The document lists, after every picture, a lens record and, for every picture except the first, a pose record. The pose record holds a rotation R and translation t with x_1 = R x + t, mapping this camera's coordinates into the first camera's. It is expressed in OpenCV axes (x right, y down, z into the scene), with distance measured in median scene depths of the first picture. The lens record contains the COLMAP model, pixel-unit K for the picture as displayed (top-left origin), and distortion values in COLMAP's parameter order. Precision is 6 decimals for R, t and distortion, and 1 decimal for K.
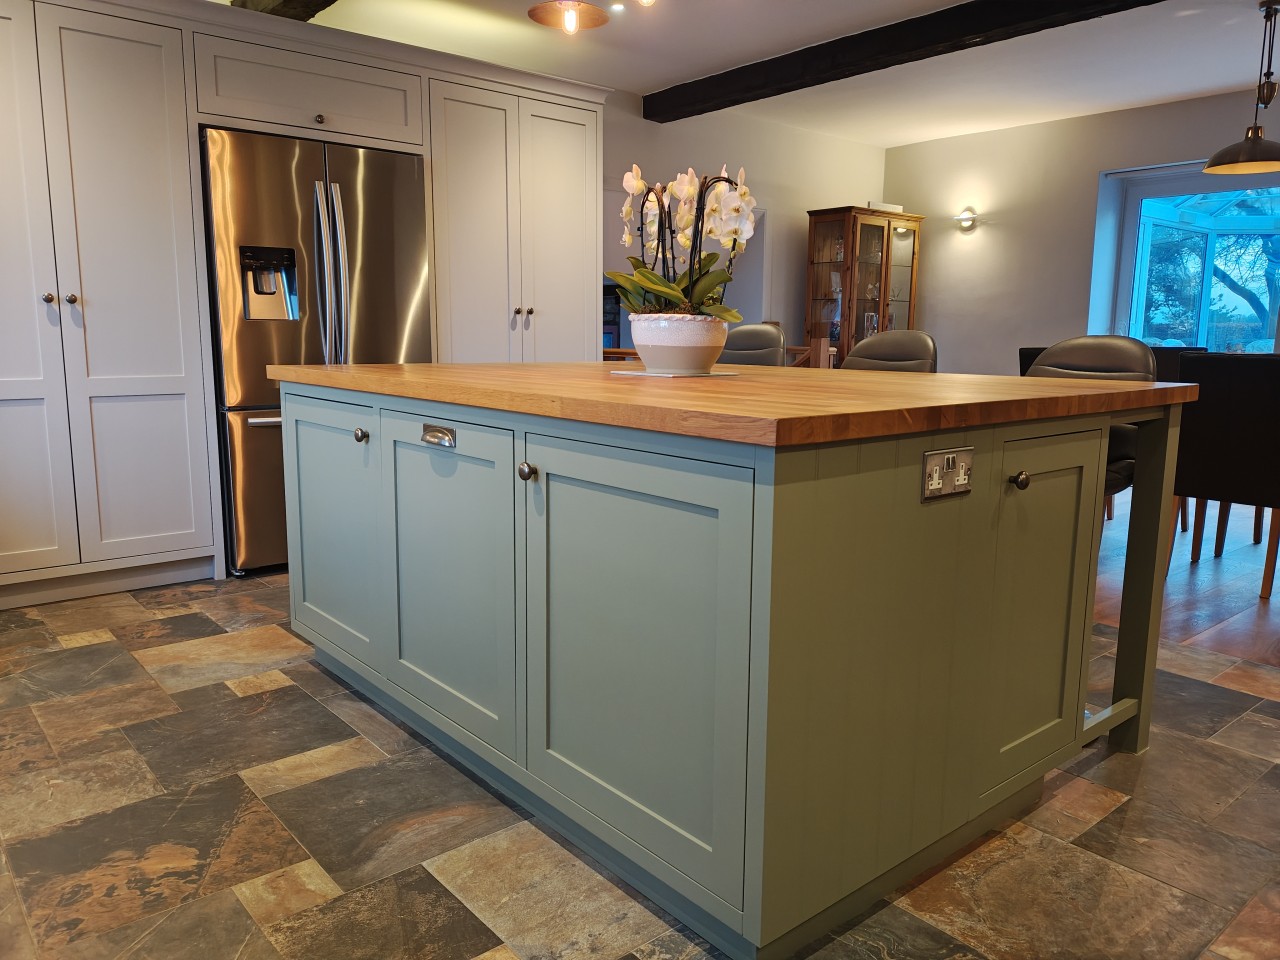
lens RADIAL K [[928.0, 0, 645.6], [0, 928.0, 489.5], [0, 0, 1]] dist [0.009345, -0.002175]
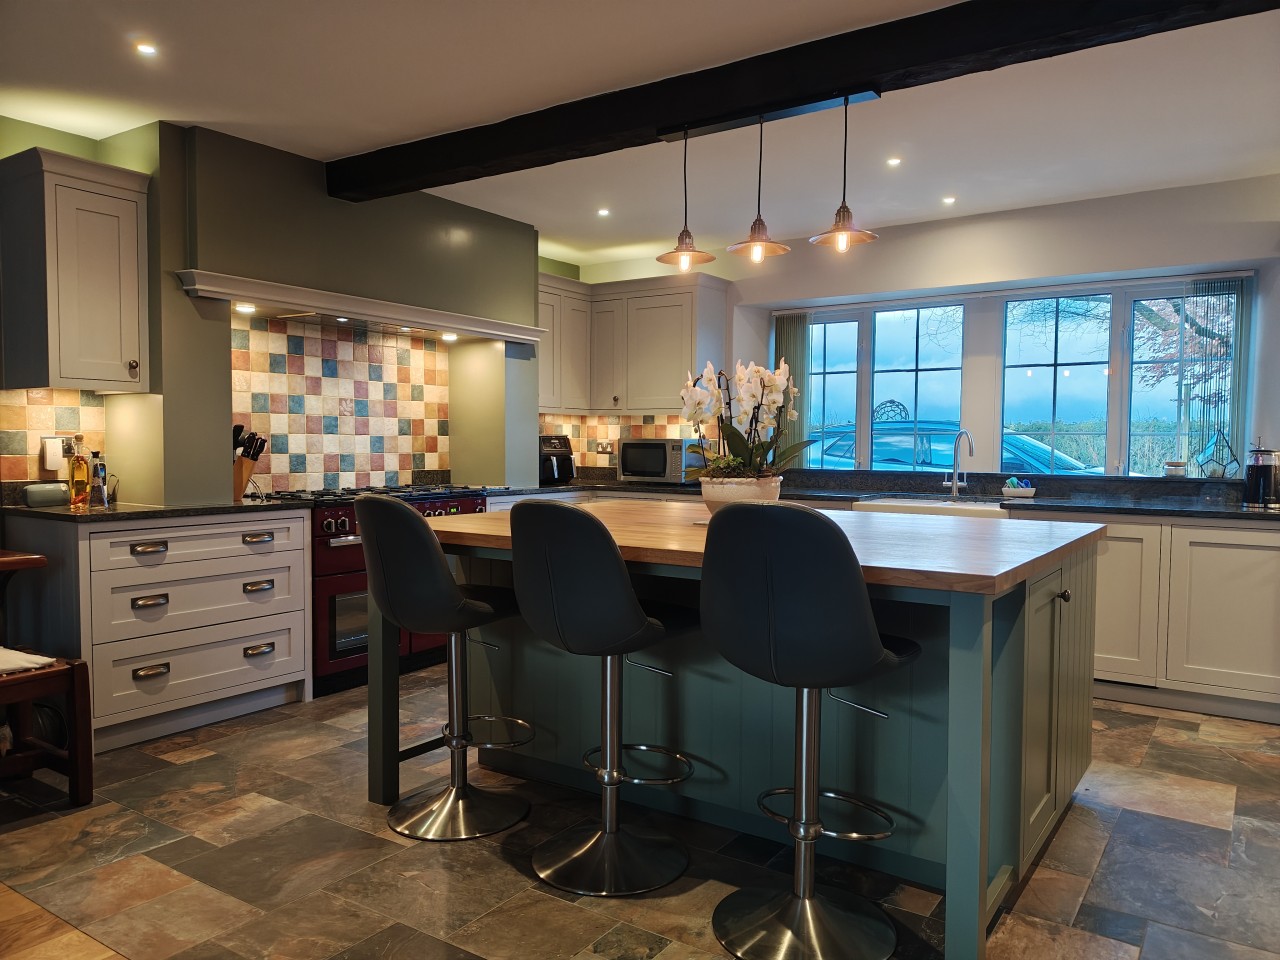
lens RADIAL K [[928.0, 0, 645.6], [0, 928.0, 489.5], [0, 0, 1]] dist [0.009345, -0.002175]
pose [[-0.964289, 0.001320, -0.264850, 0.412115], [-0.055582, 0.976711, 0.207236, -0.359915], [0.258956, 0.214556, -0.941758, 1.815288]]
